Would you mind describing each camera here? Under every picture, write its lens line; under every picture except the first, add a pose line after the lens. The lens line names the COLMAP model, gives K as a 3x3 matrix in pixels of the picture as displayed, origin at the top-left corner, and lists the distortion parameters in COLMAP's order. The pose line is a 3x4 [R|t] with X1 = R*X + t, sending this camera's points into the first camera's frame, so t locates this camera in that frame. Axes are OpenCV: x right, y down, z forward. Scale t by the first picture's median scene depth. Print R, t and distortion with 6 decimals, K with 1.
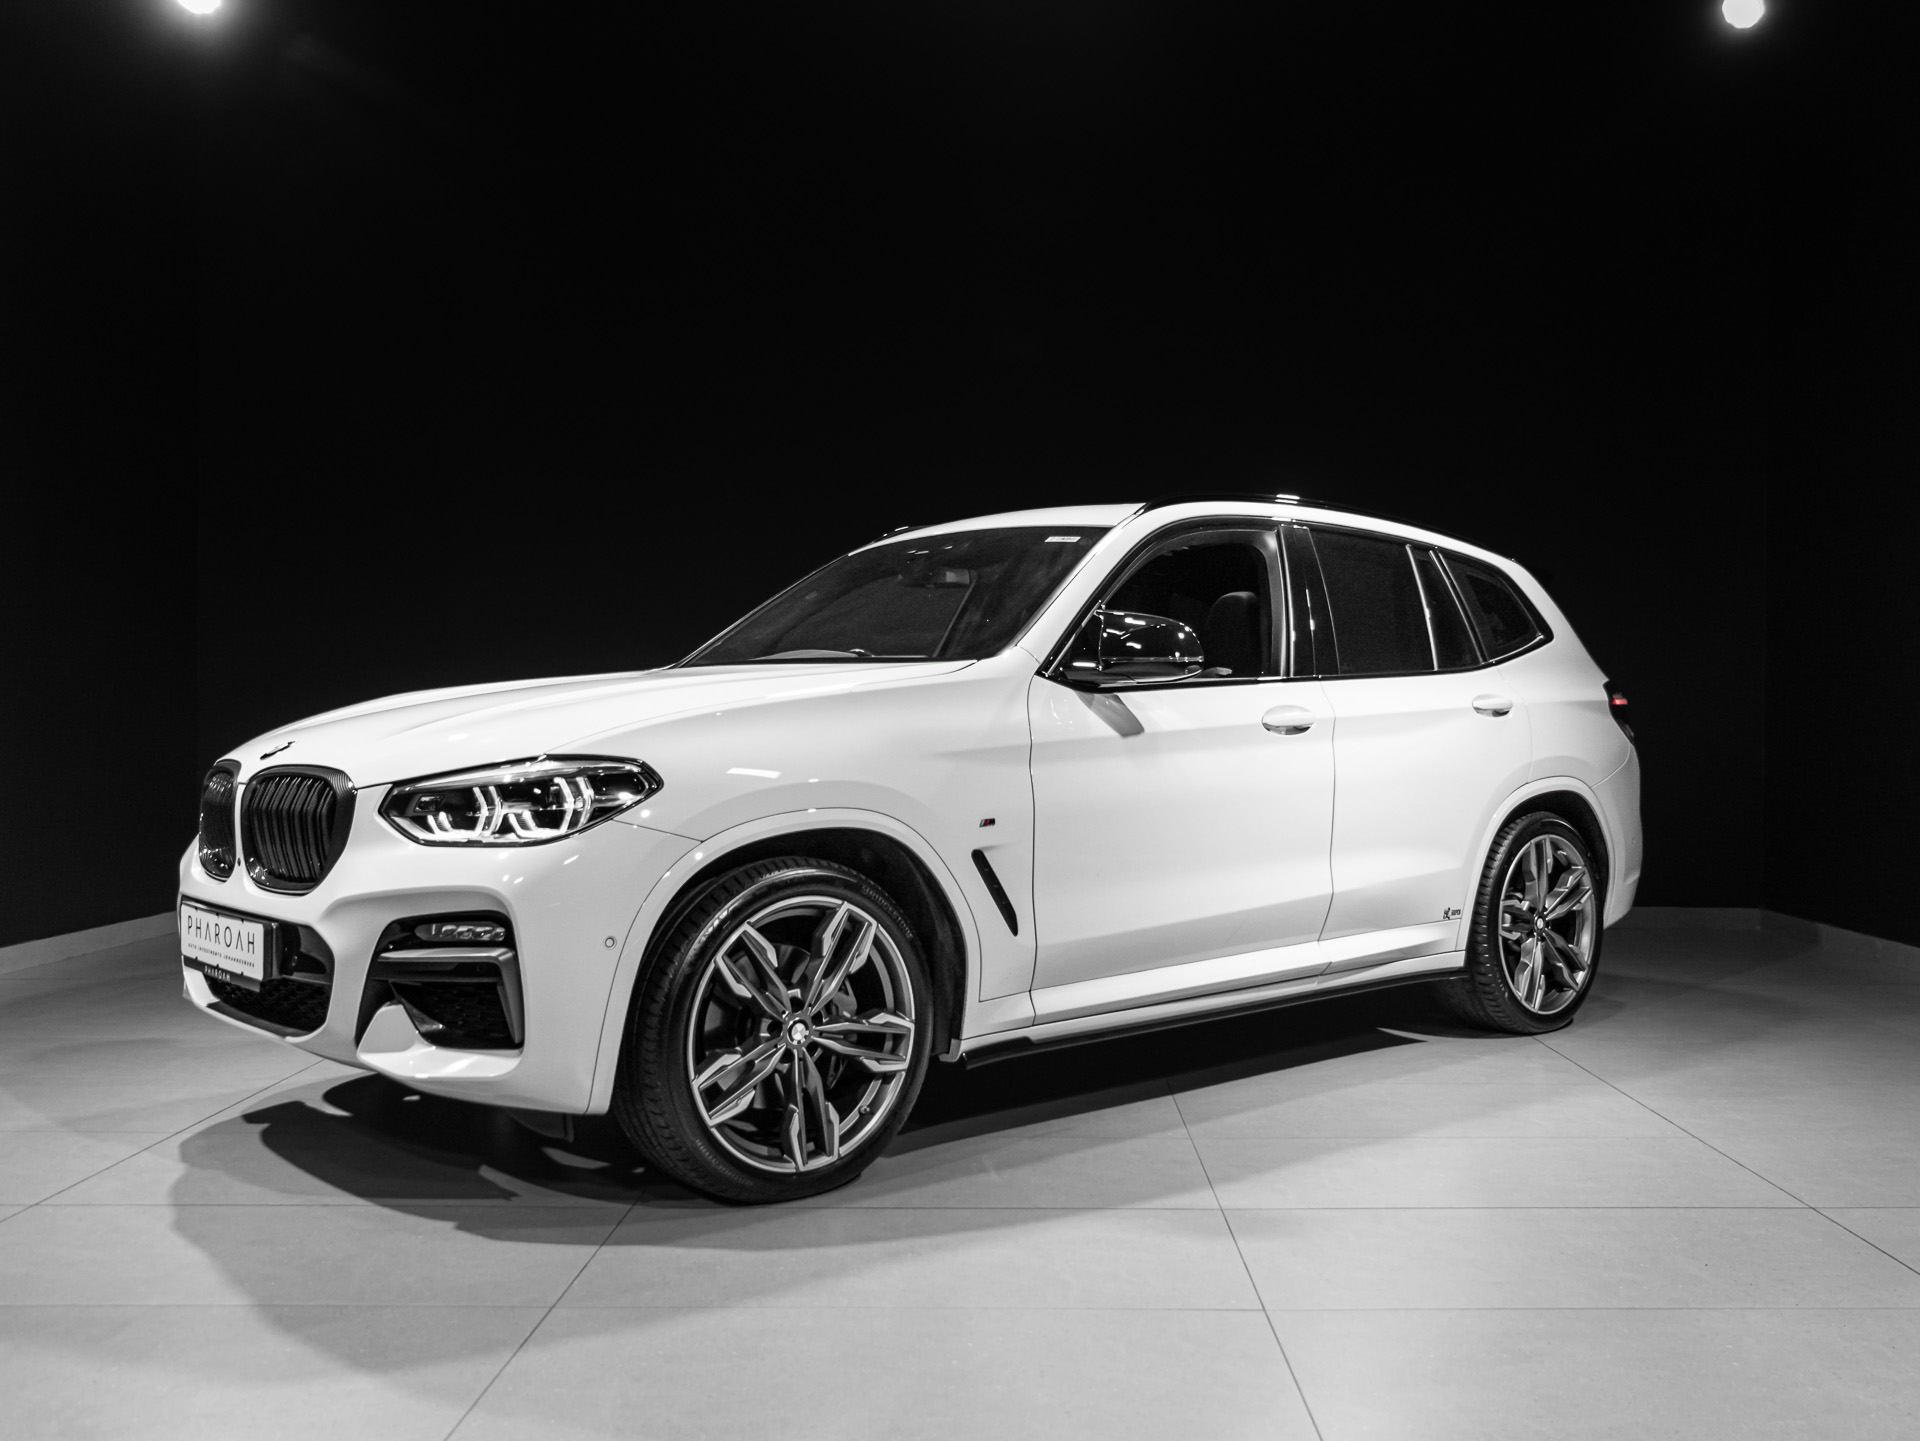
lens RADIAL K [[1714.9, 0, 999.8], [0, 1714.9, 724.2], [0, 0, 1]] dist [-0.002724, 0.022288]
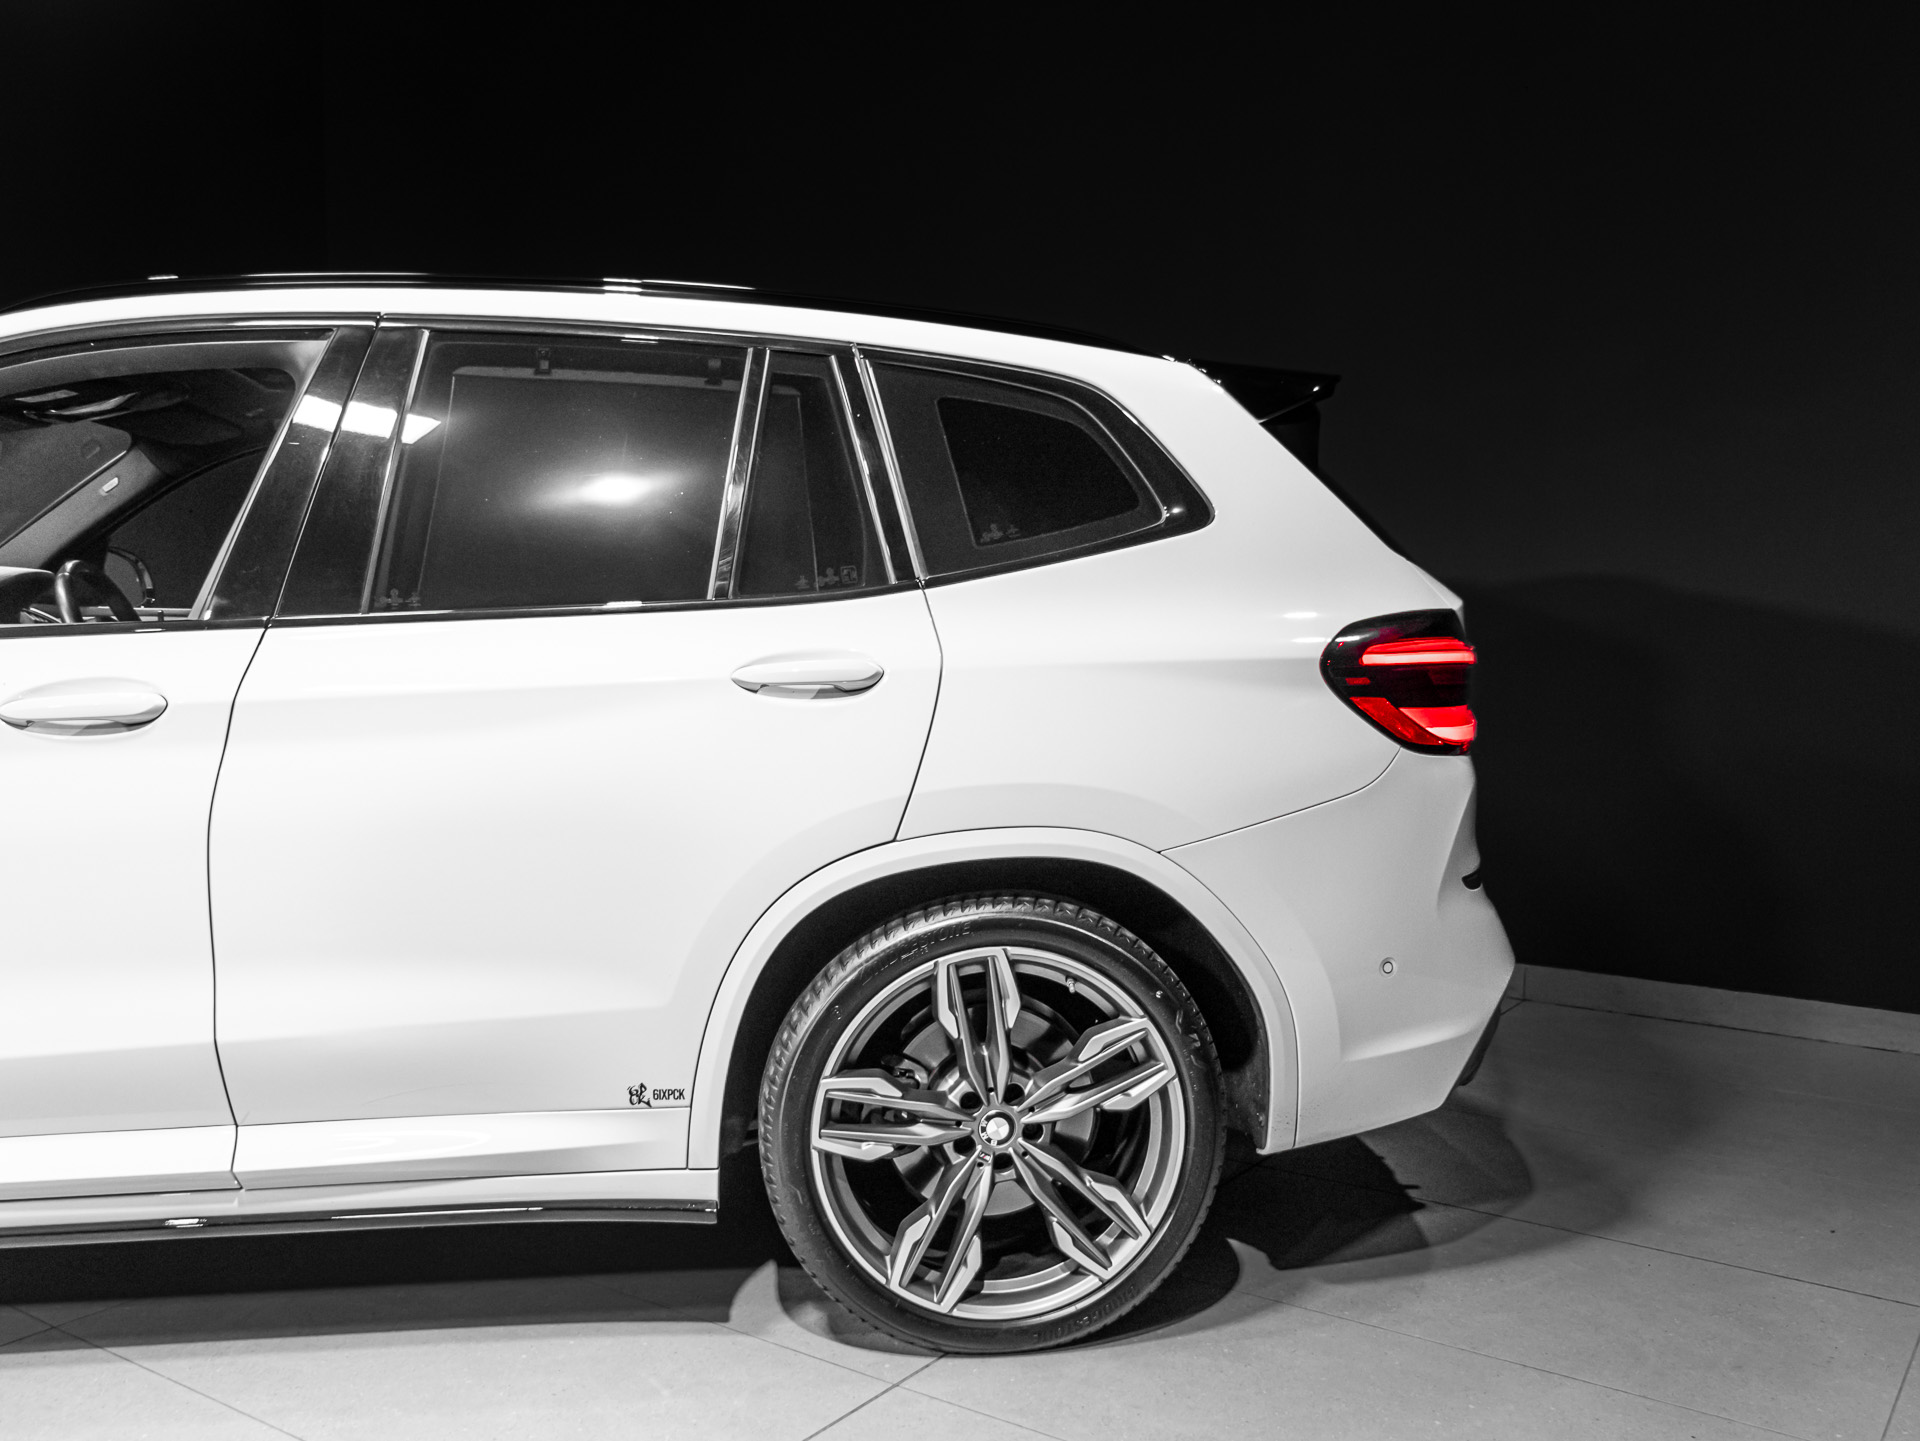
lens RADIAL K [[1714.9, 0, 957.3], [0, 1714.9, 749.4], [0, 0, 1]] dist [-0.002724, 0.022288]
pose [[0.826340, 0.048455, -0.561084, 0.838755], [-0.006544, 0.997051, 0.076467, -0.038105], [0.563134, -0.059516, 0.824220, 0.892319]]
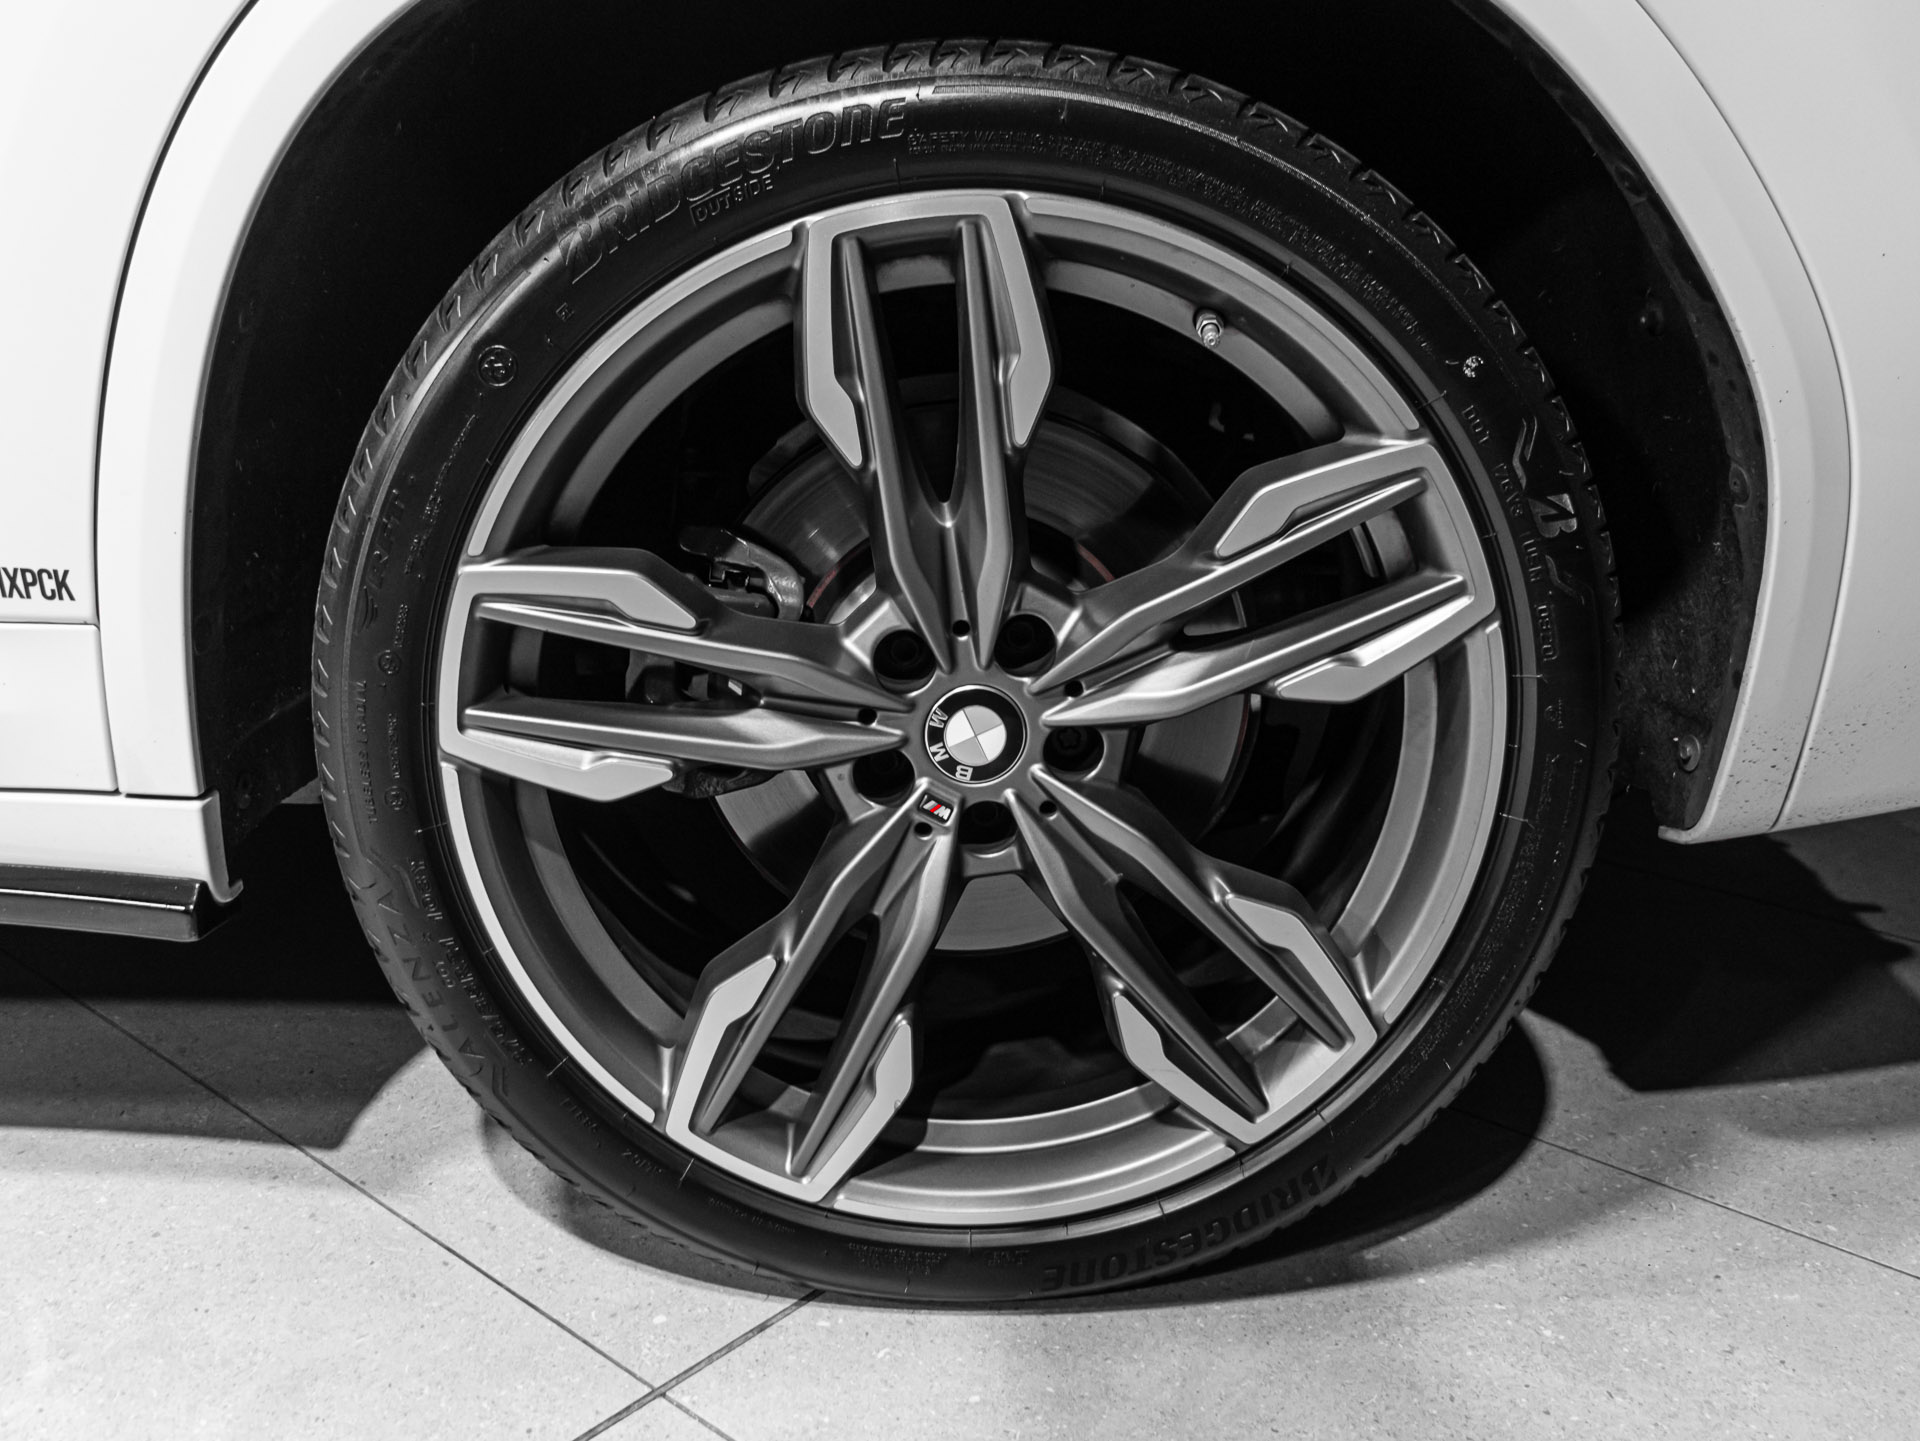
lens RADIAL K [[1714.9, 0, 960.7], [0, 1714.9, 732.8], [0, 0, 1]] dist [-0.002724, 0.022288]
pose [[0.774314, 0.206052, -0.598314, 0.615112], [-0.039838, 0.959498, 0.278883, 0.099909], [0.631546, -0.192108, 0.751162, 1.280818]]
